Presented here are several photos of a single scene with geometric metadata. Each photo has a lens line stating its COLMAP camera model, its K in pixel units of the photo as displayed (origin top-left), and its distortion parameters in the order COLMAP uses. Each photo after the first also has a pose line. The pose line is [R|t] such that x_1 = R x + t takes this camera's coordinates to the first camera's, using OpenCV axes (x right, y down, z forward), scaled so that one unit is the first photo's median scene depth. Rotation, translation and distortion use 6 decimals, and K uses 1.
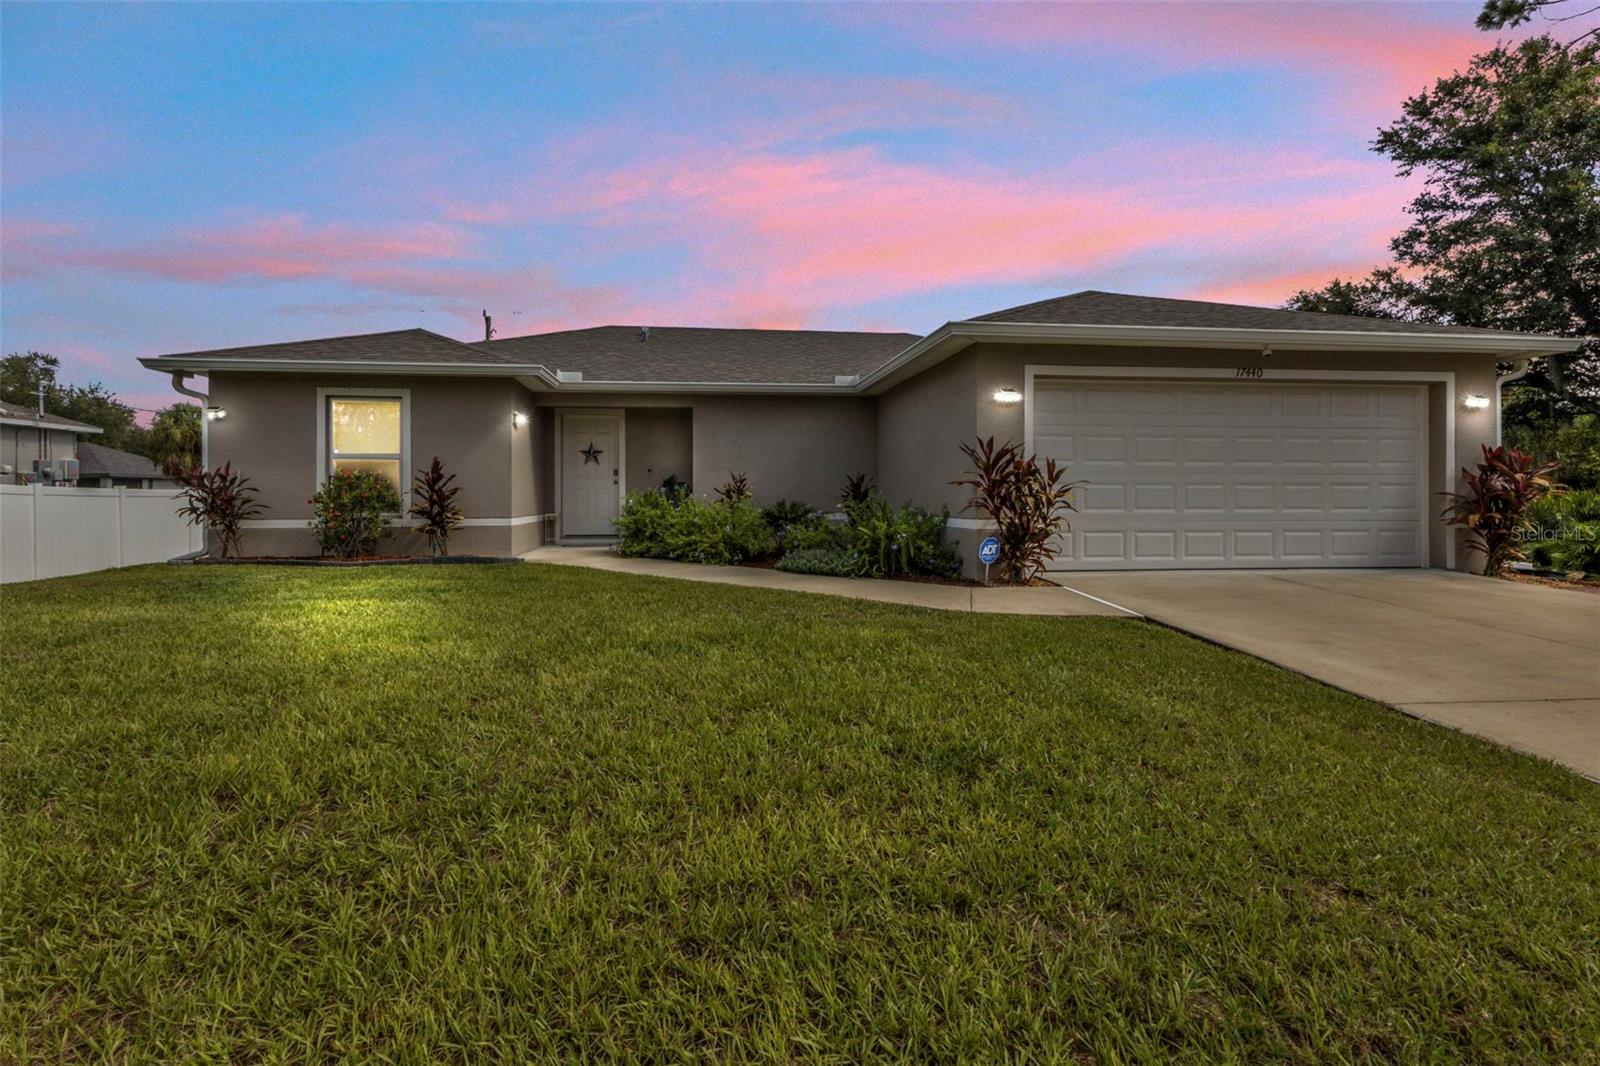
lens RADIAL K [[707.0, 0, 800.0], [0, 707.0, 533.0], [0, 0, 1]] dist [0.012055, -0.000212]
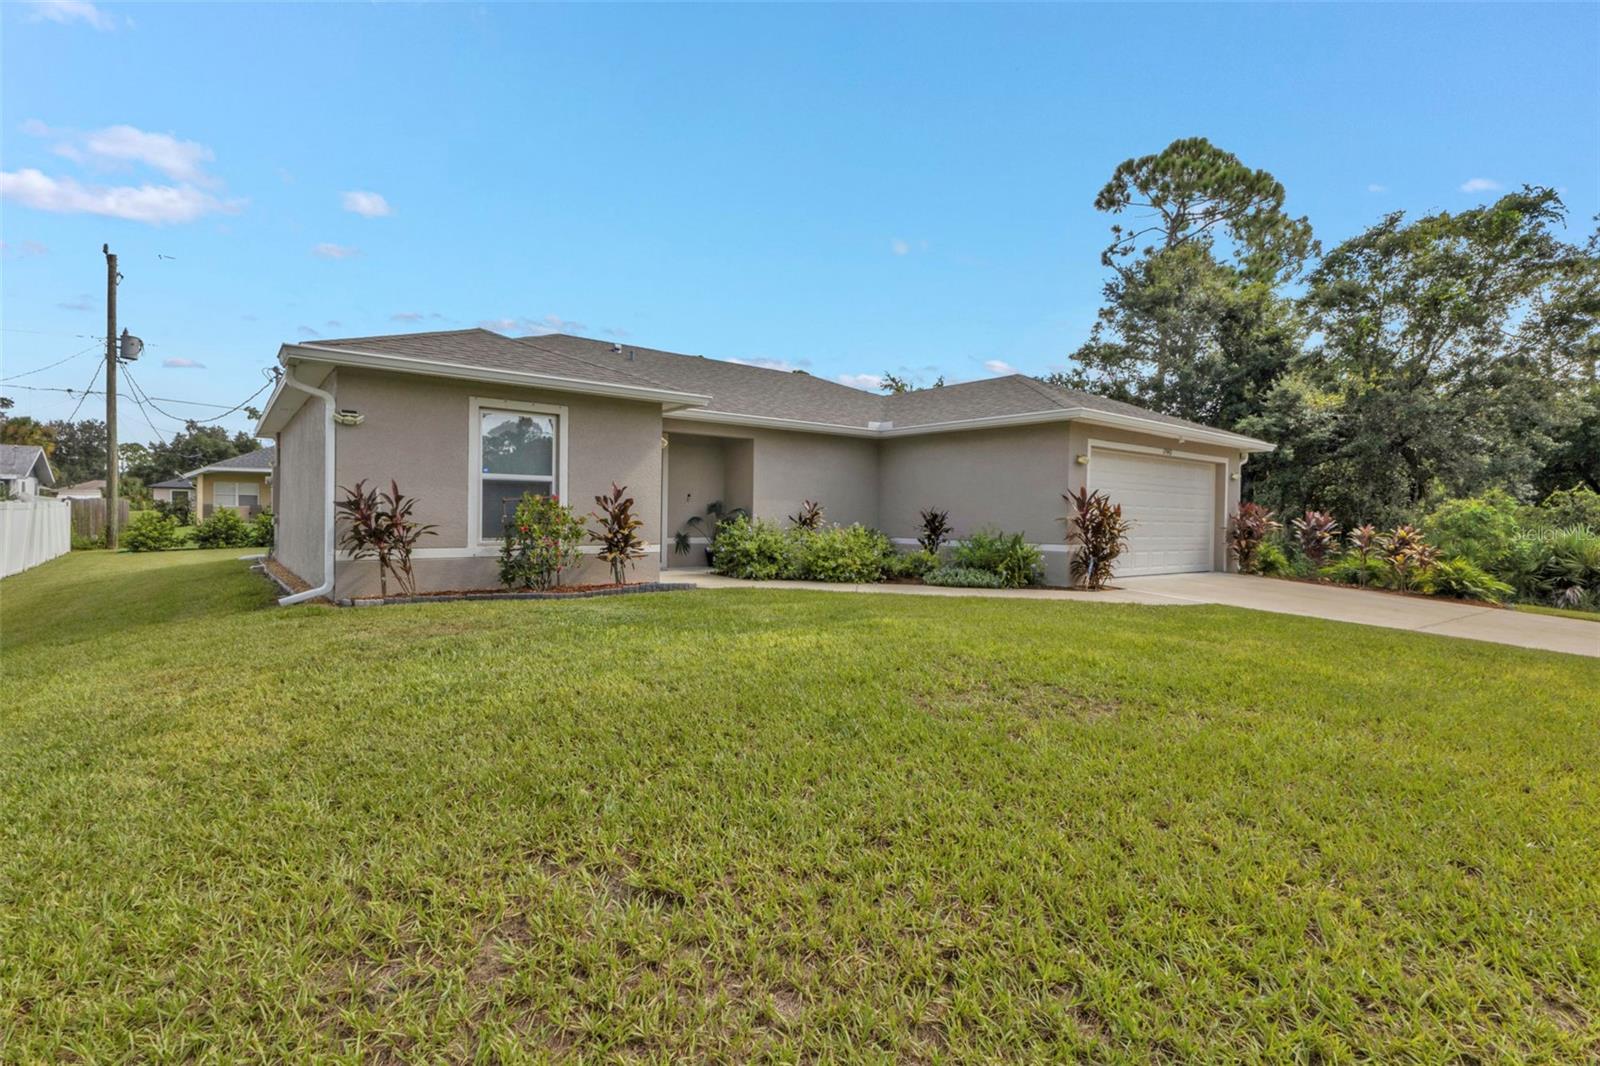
lens RADIAL K [[707.0, 0, 800.0], [0, 707.0, 533.0], [0, 0, 1]] dist [0.012055, -0.000212]
pose [[0.861573, 0.003617, 0.507620, -0.672979], [0.004353, 0.999885, -0.014512, -0.018039], [-0.507615, 0.014713, 0.861459, 0.035494]]
